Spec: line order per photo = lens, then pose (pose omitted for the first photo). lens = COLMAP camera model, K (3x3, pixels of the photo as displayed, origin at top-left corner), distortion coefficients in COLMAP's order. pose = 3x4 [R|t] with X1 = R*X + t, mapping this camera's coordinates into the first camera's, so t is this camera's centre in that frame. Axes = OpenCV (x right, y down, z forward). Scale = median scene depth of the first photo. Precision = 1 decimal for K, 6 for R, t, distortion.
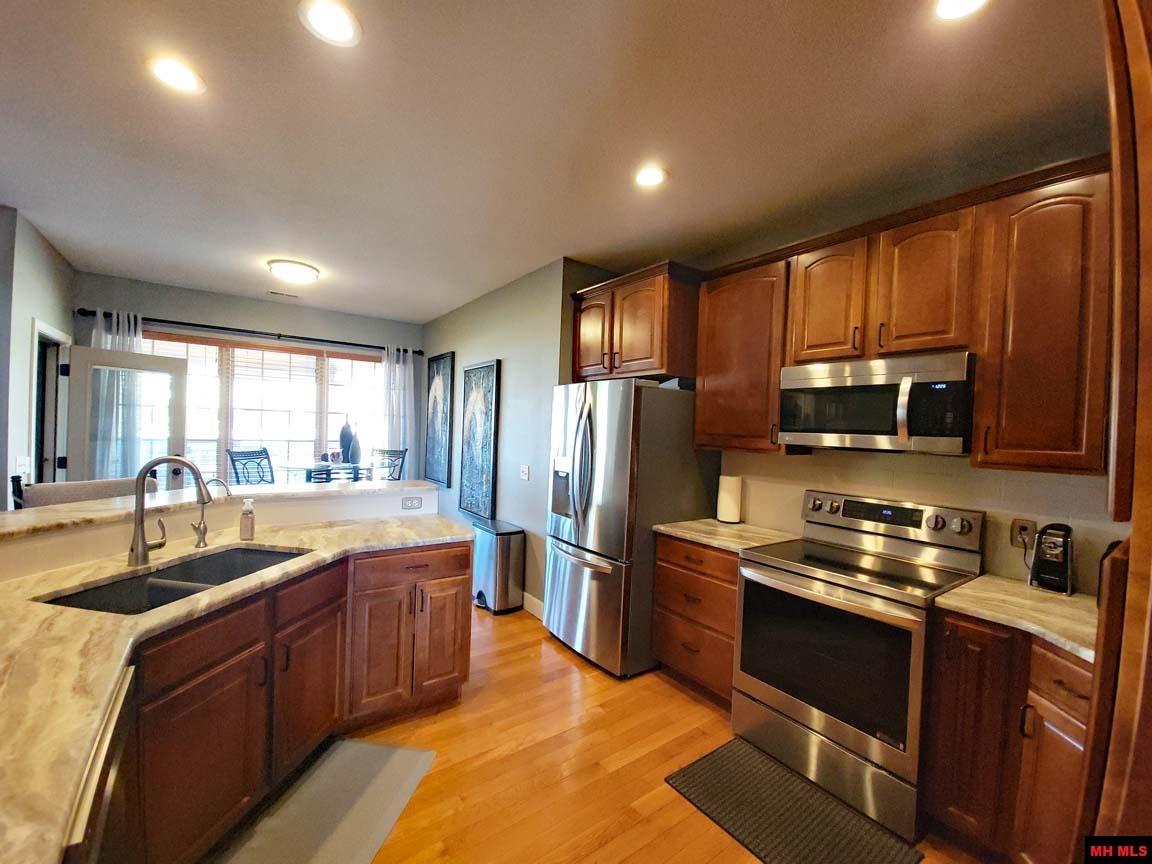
lens RADIAL K [[460.0, 0, 562.7], [0, 460.0, 435.4], [0, 0, 1]] dist [-0.001048, -0.000304]
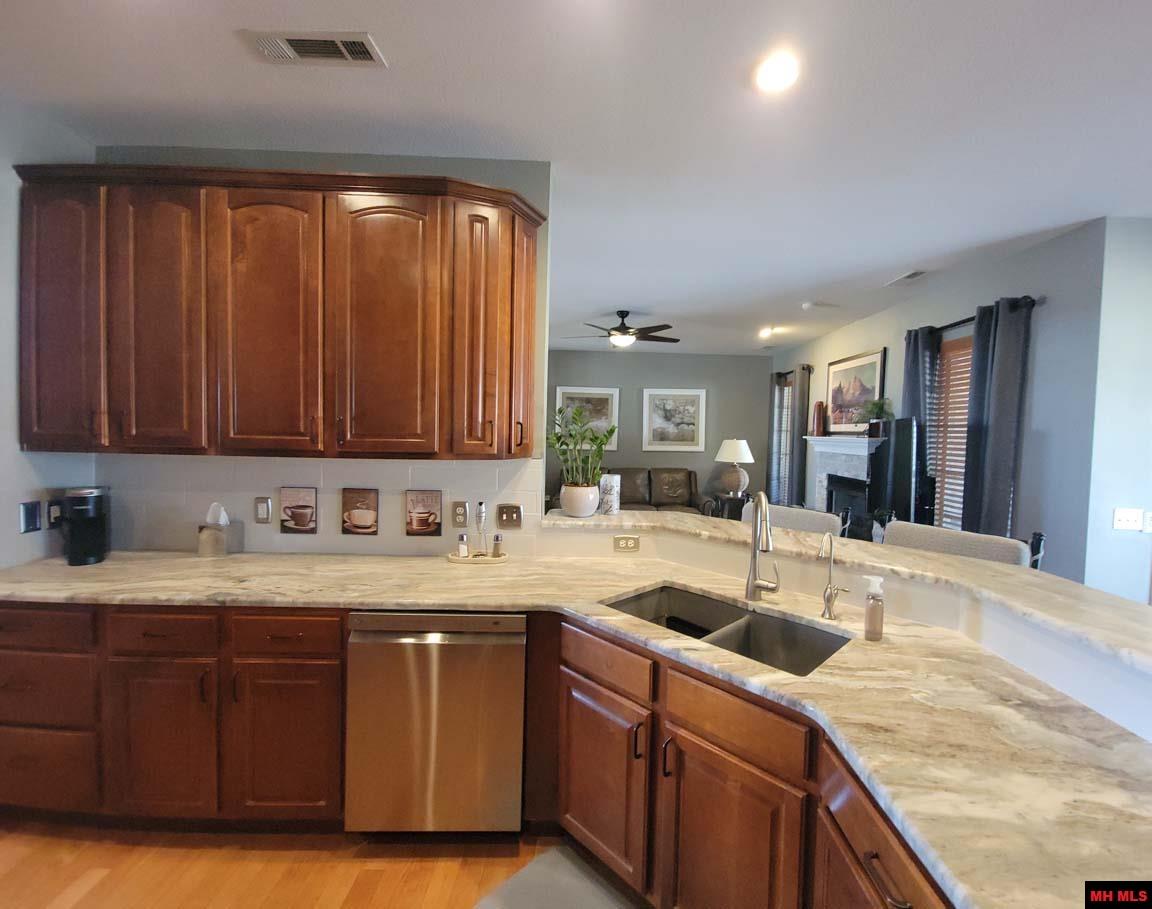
lens RADIAL K [[502.5, 0, 609.7], [0, 502.5, 452.8], [0, 0, 1]] dist [0.000269, 0.000032]
pose [[-0.563476, -0.015972, -0.825978, 0.110224], [-0.057377, 0.998155, 0.019840, -0.027280], [0.824138, 0.058571, -0.563353, 0.948270]]
